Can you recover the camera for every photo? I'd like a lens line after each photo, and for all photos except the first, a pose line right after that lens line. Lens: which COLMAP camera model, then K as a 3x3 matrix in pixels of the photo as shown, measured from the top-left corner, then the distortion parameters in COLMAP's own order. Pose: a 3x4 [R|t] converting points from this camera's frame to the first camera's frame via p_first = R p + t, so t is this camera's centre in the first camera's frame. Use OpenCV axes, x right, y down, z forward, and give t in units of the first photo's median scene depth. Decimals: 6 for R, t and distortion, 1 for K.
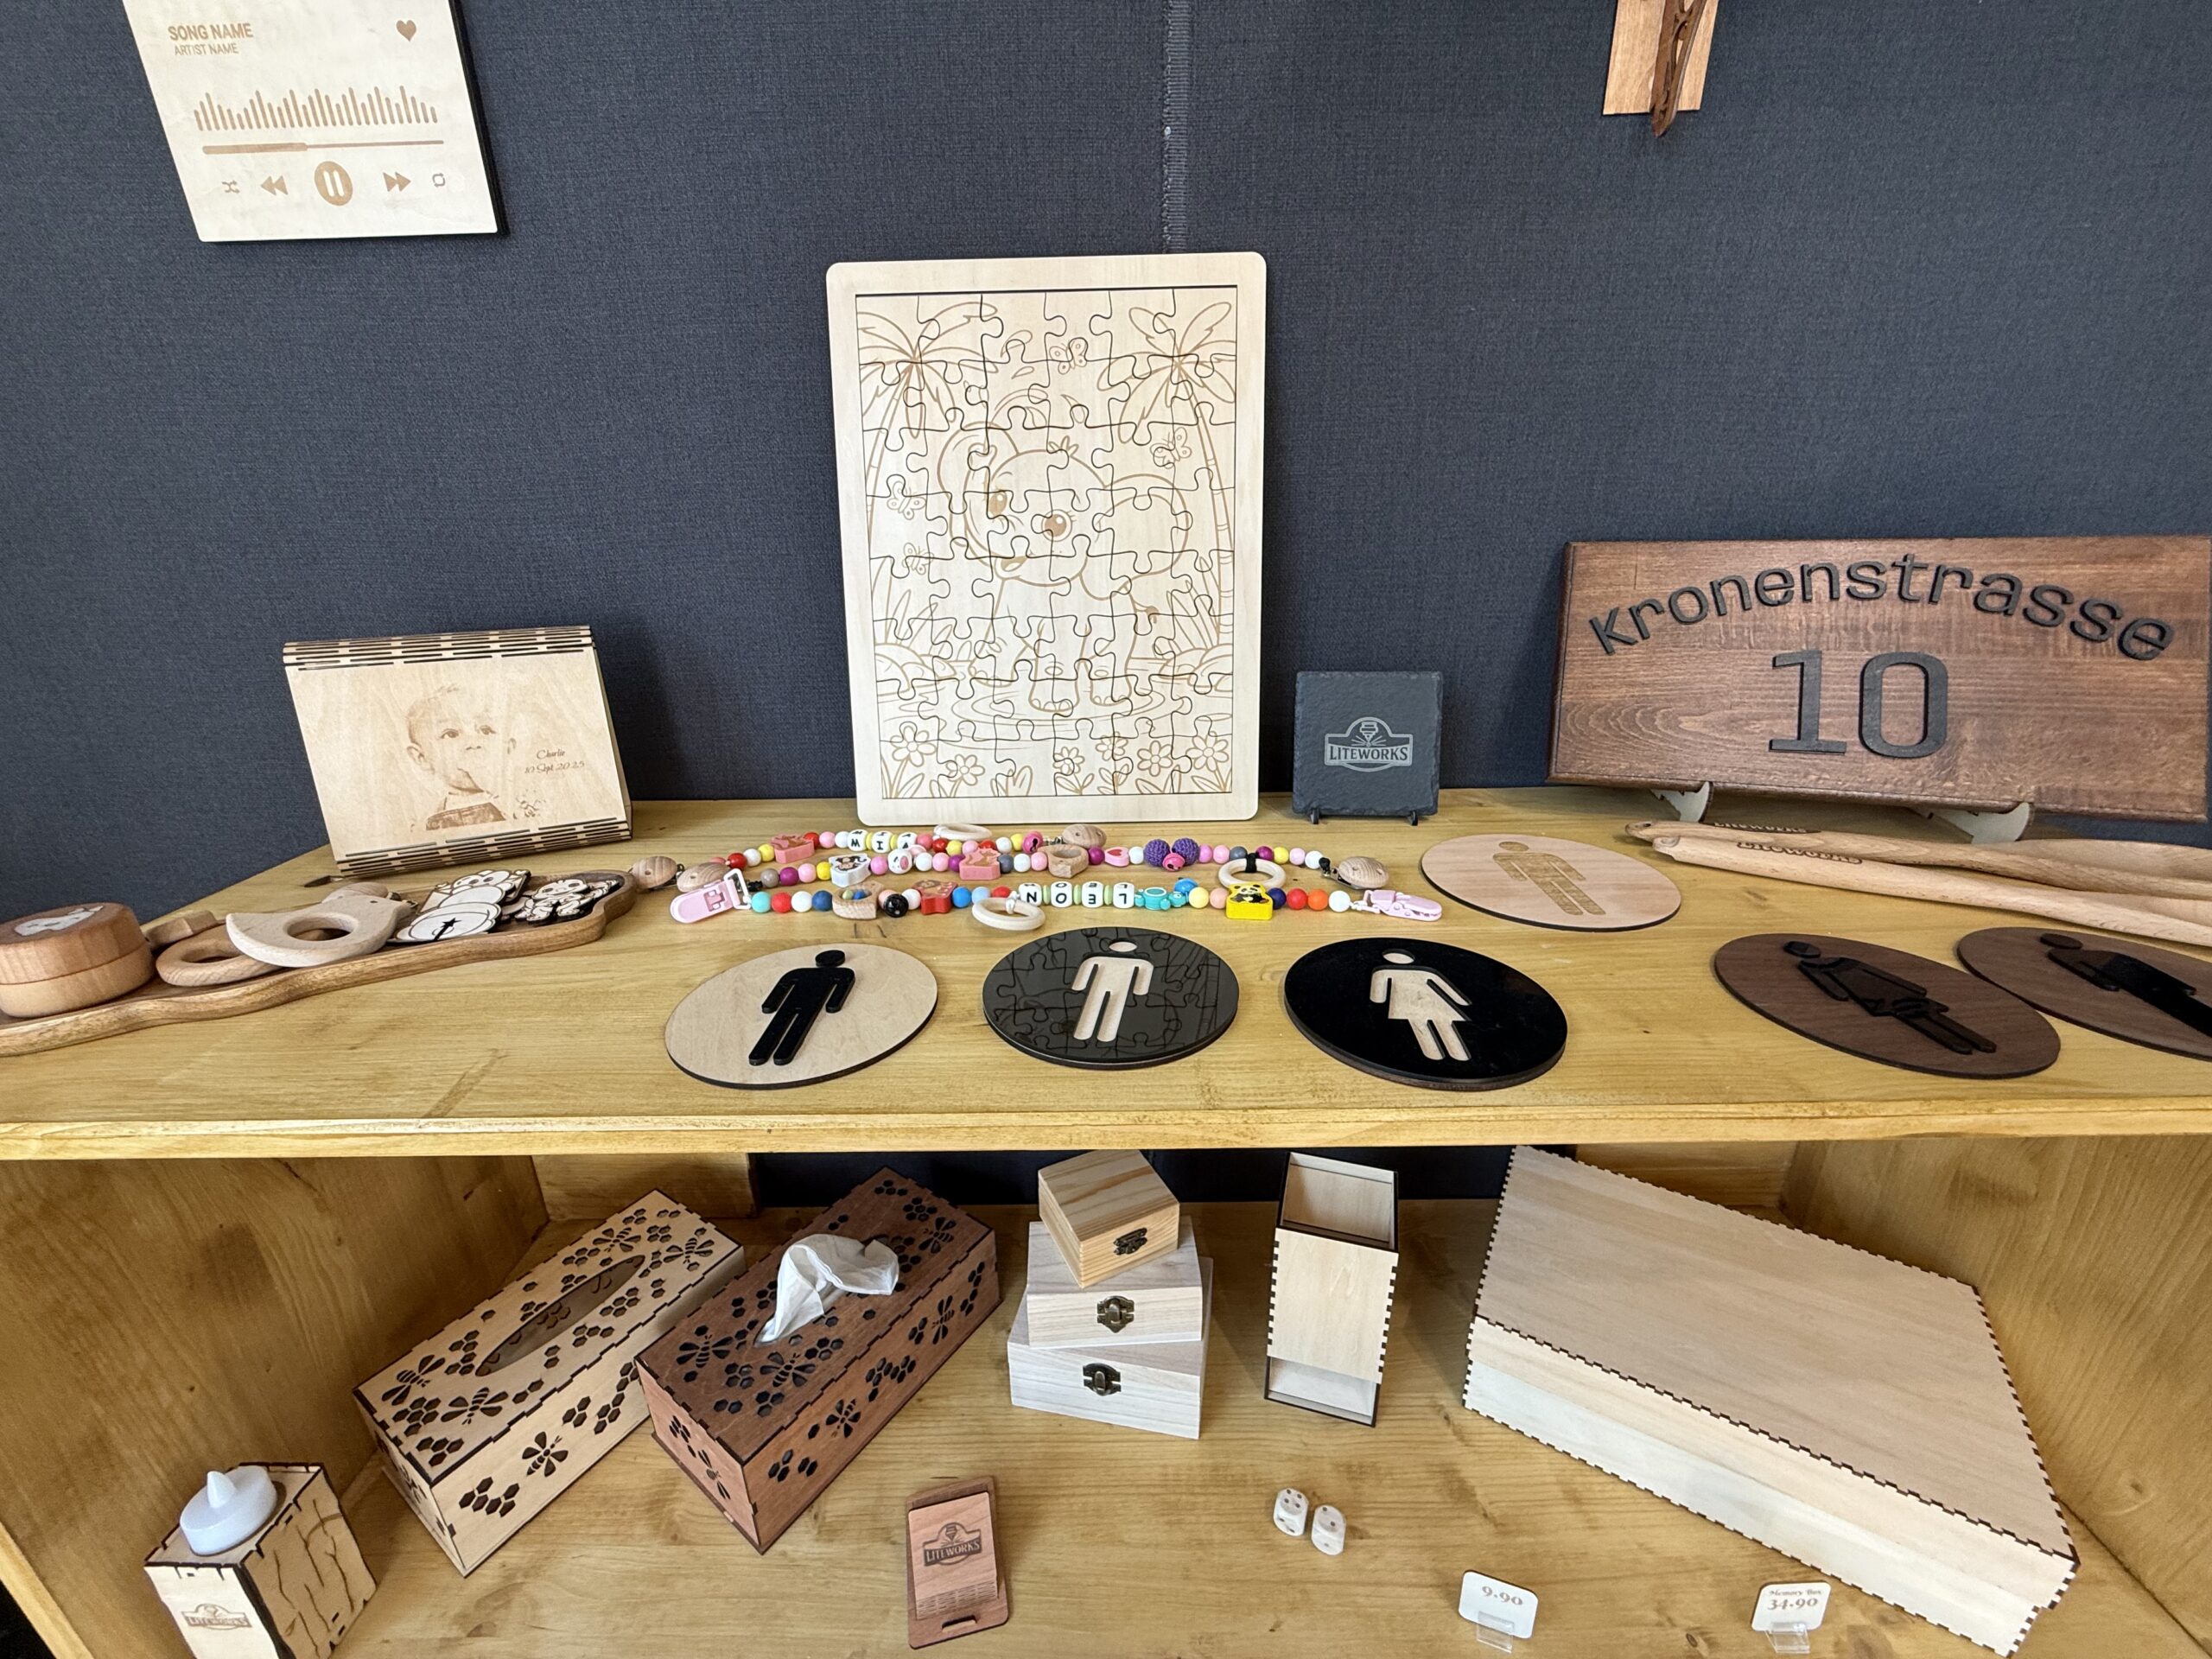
lens RADIAL K [[889.8, 0, 1109.5], [0, 889.8, 834.1], [0, 0, 1]] dist [-0.001502, -0.000101]
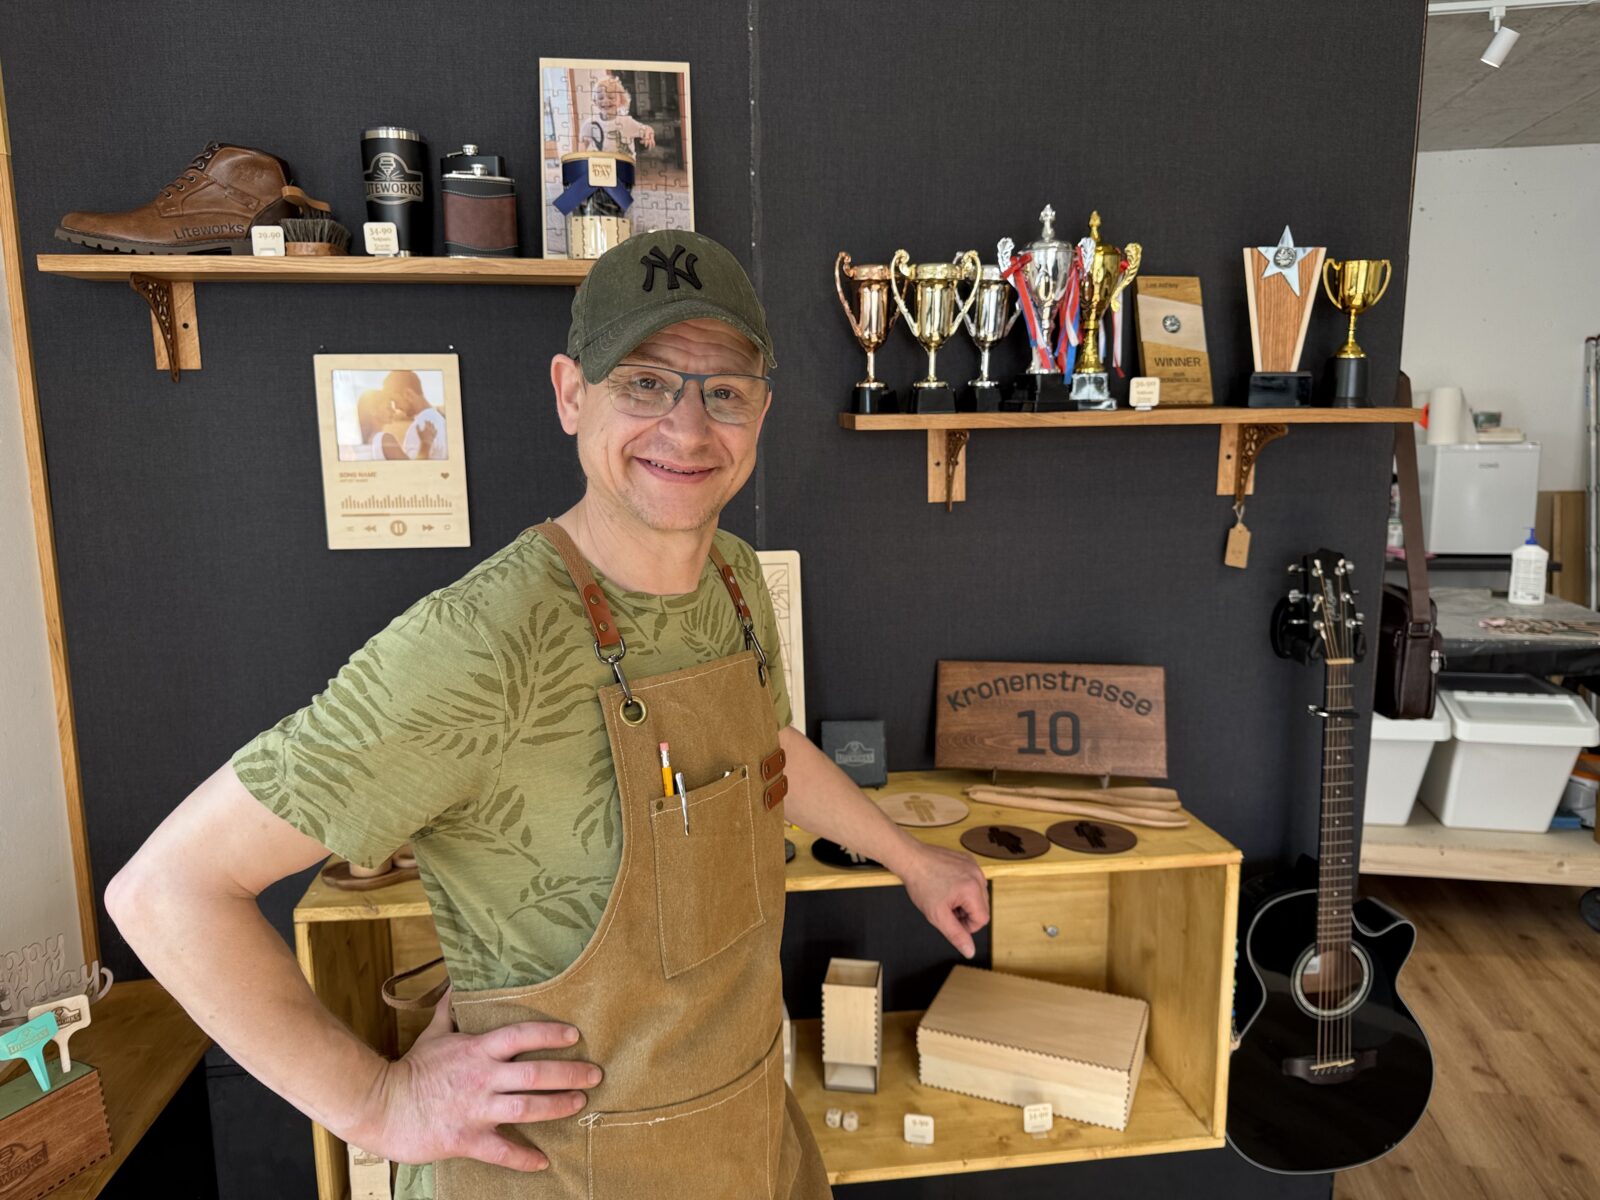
lens RADIAL K [[1136.8, 0, 796.0], [0, 1136.8, 599.5], [0, 0, 1]] dist [0.086585, 0.000454]
pose [[0.991918, -0.016076, 0.125855, -0.225247], [0.039868, 0.981190, -0.188884, 0.057368], [-0.120451, 0.192375, 0.973901, -2.000600]]
